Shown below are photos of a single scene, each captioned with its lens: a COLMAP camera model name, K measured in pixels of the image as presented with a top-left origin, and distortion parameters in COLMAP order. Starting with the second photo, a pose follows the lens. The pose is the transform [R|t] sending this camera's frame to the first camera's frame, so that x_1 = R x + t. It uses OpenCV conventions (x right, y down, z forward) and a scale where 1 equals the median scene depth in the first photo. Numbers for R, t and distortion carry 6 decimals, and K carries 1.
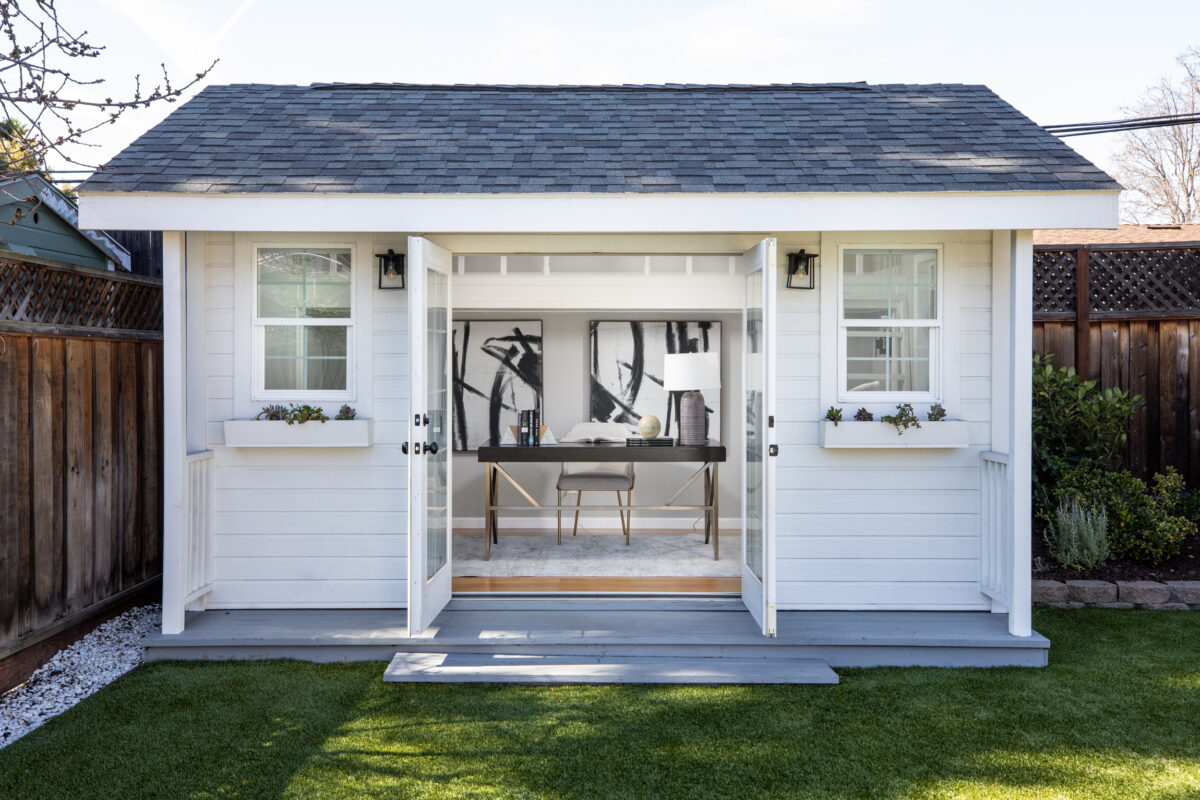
lens RADIAL K [[1162.4, 0, 599.1], [0, 1162.4, 387.2], [0, 0, 1]] dist [0.072419, 0.000000]
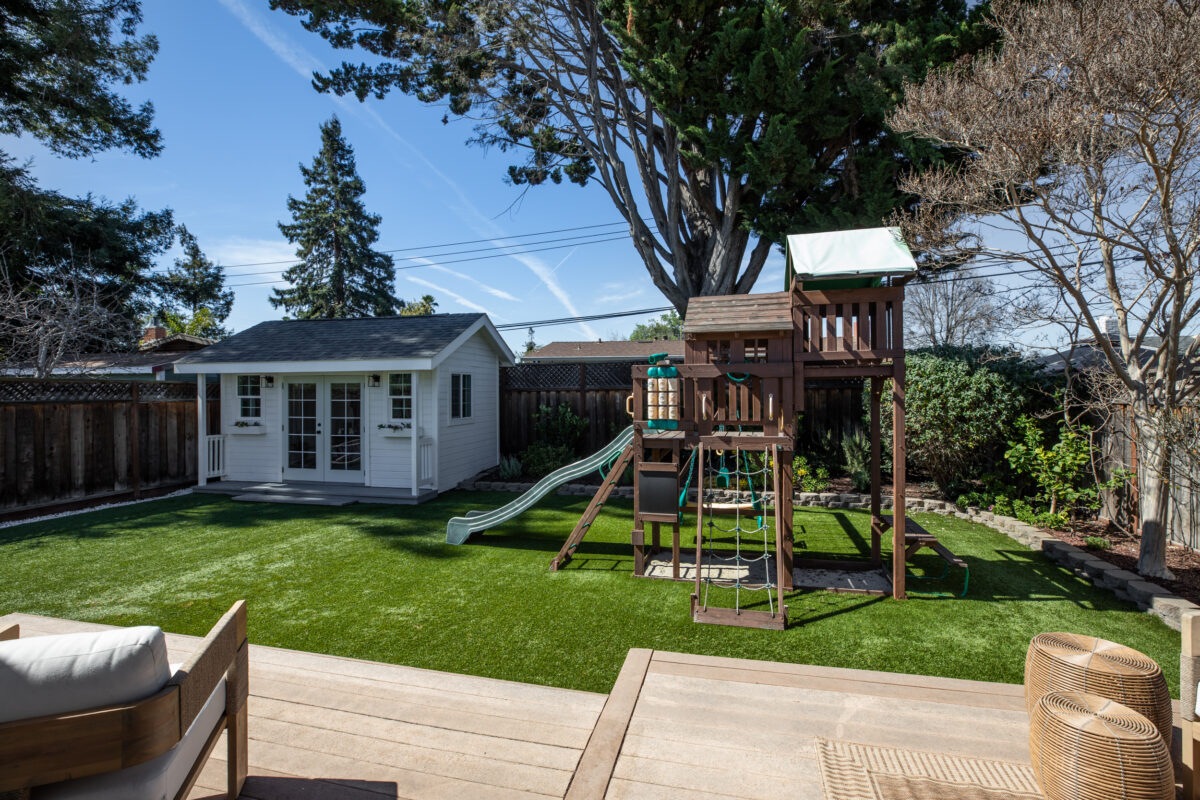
lens RADIAL K [[555.5, 0, 600.0], [0, 555.5, 397.8], [0, 0, 1]] dist [0.000563, -0.000005]
pose [[0.971530, -0.001956, -0.236909, 1.144362], [-0.000359, 0.999953, -0.009728, -0.040097], [0.236917, 0.009537, 0.971483, -0.345249]]
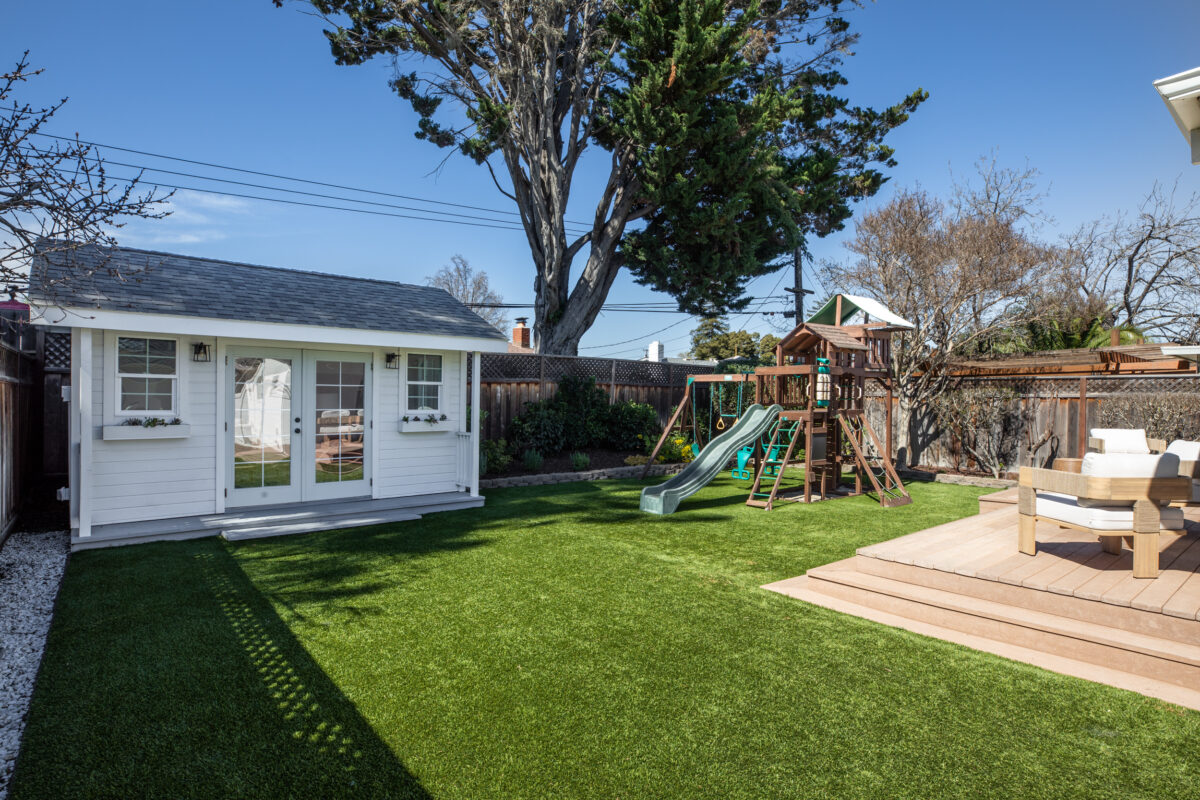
lens RADIAL K [[623.6, 0, 601.4], [0, 623.6, 404.9], [0, 0, 1]] dist [-0.005119, -0.000612]
pose [[0.758443, 0.000570, 0.651740, -0.356938], [0.004915, 0.999966, -0.006593, 0.004035], [-0.651721, 0.008204, 0.758414, -0.301375]]
